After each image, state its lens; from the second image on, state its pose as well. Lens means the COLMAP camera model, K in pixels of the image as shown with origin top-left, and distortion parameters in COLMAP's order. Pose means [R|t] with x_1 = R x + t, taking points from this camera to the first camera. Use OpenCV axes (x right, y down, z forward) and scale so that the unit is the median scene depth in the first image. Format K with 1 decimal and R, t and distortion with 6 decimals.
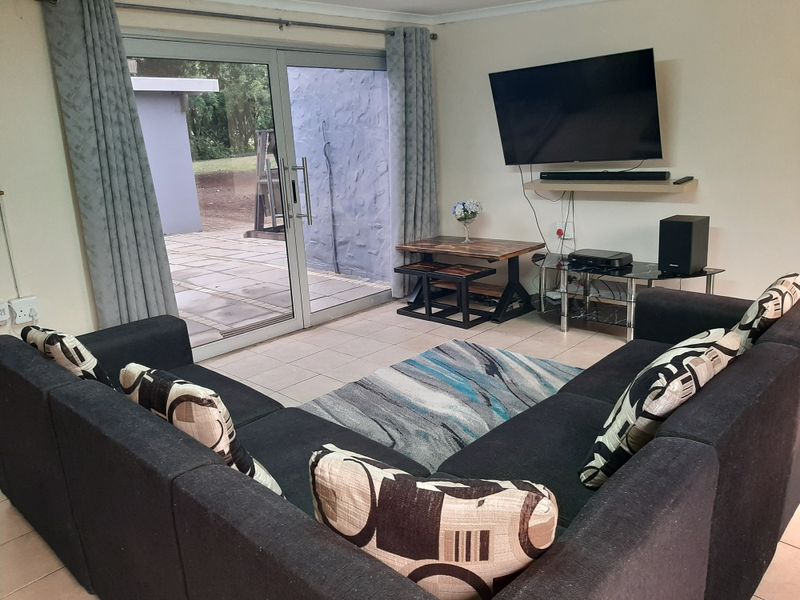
lens RADIAL K [[617.2, 0, 404.3], [0, 617.2, 305.6], [0, 0, 1]] dist [0.046368, -0.072995]
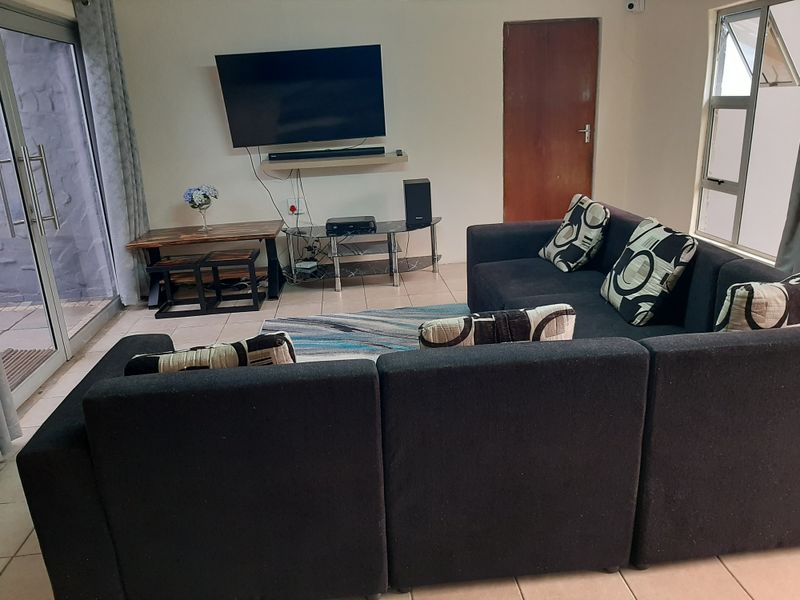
lens RADIAL K [[617.2, 0, 408.1], [0, 617.2, 301.4], [0, 0, 1]] dist [0.046368, -0.072995]
pose [[0.654655, -0.213987, 0.725007, -0.466589], [0.218099, 0.971778, 0.089886, -0.013603], [-0.723781, 0.099279, 0.682850, 0.136557]]
